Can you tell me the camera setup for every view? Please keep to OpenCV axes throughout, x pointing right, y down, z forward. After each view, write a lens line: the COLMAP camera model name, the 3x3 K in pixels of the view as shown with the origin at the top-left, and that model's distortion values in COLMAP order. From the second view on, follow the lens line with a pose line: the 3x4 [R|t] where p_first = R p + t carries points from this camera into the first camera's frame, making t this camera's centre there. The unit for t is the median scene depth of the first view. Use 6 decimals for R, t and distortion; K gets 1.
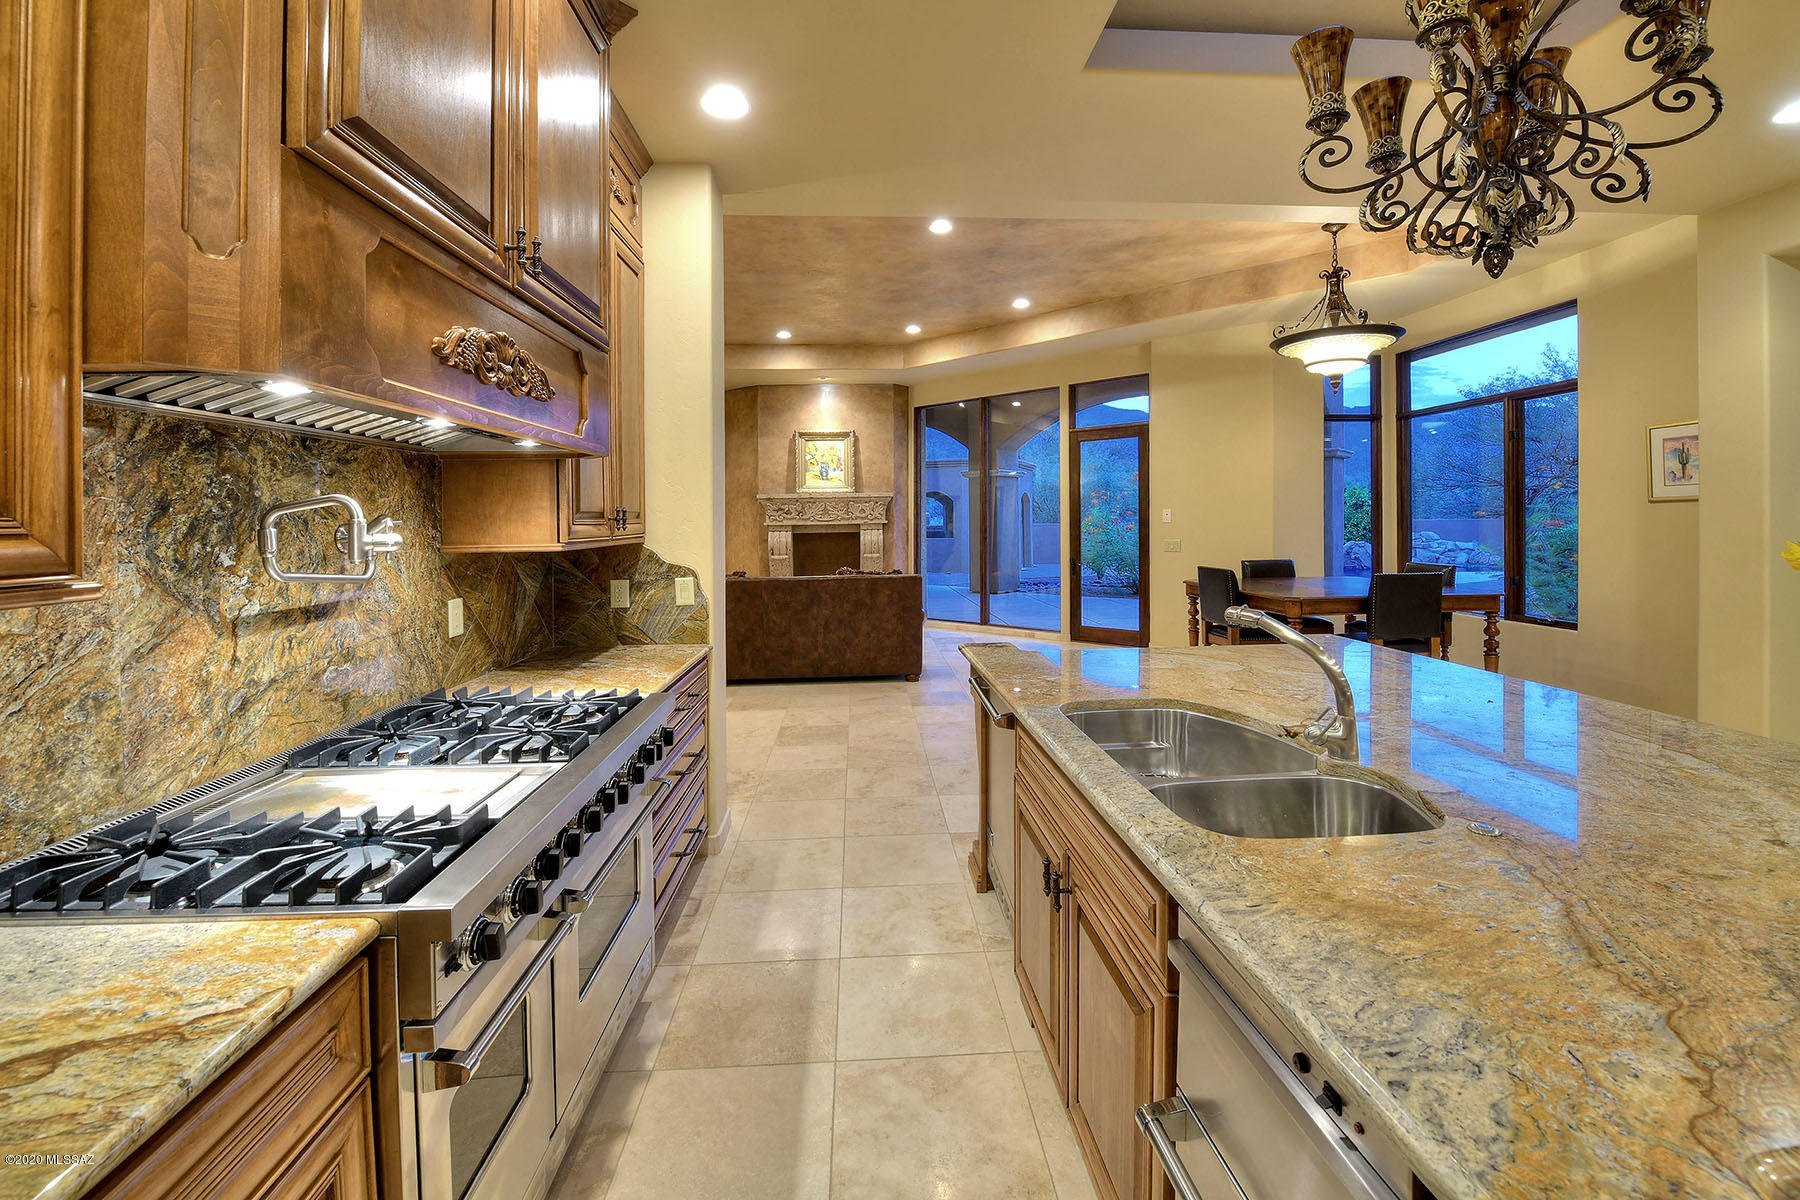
lens RADIAL K [[730.7, 0, 904.7], [0, 730.7, 527.2], [0, 0, 1]] dist [-0.019422, -0.000143]
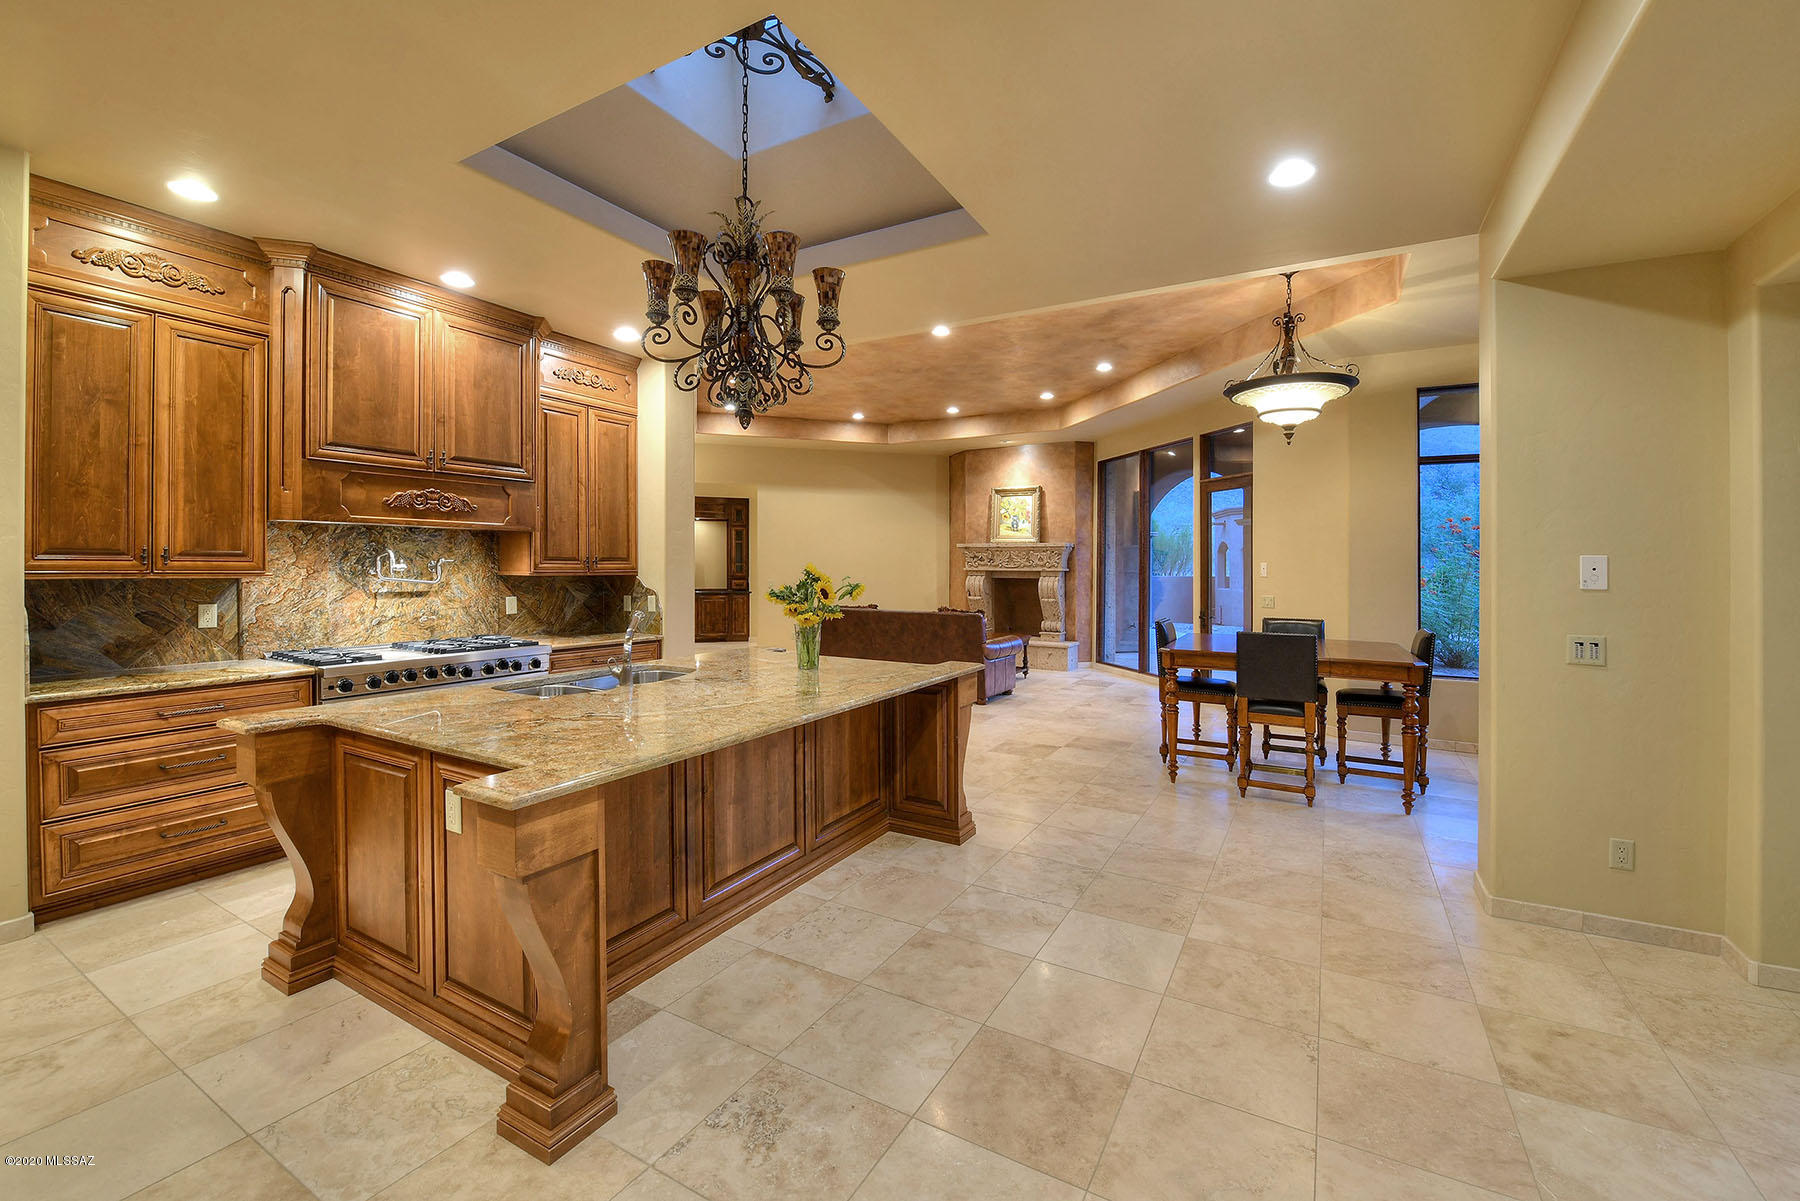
lens RADIAL K [[742.3, 0, 902.0], [0, 742.3, 574.2], [0, 0, 1]] dist [-0.017642, -0.000260]
pose [[0.834795, 0.028182, -0.549840, 0.381759], [-0.027290, 0.999580, 0.009801, -0.005174], [0.549885, 0.006823, 0.835213, -0.047677]]
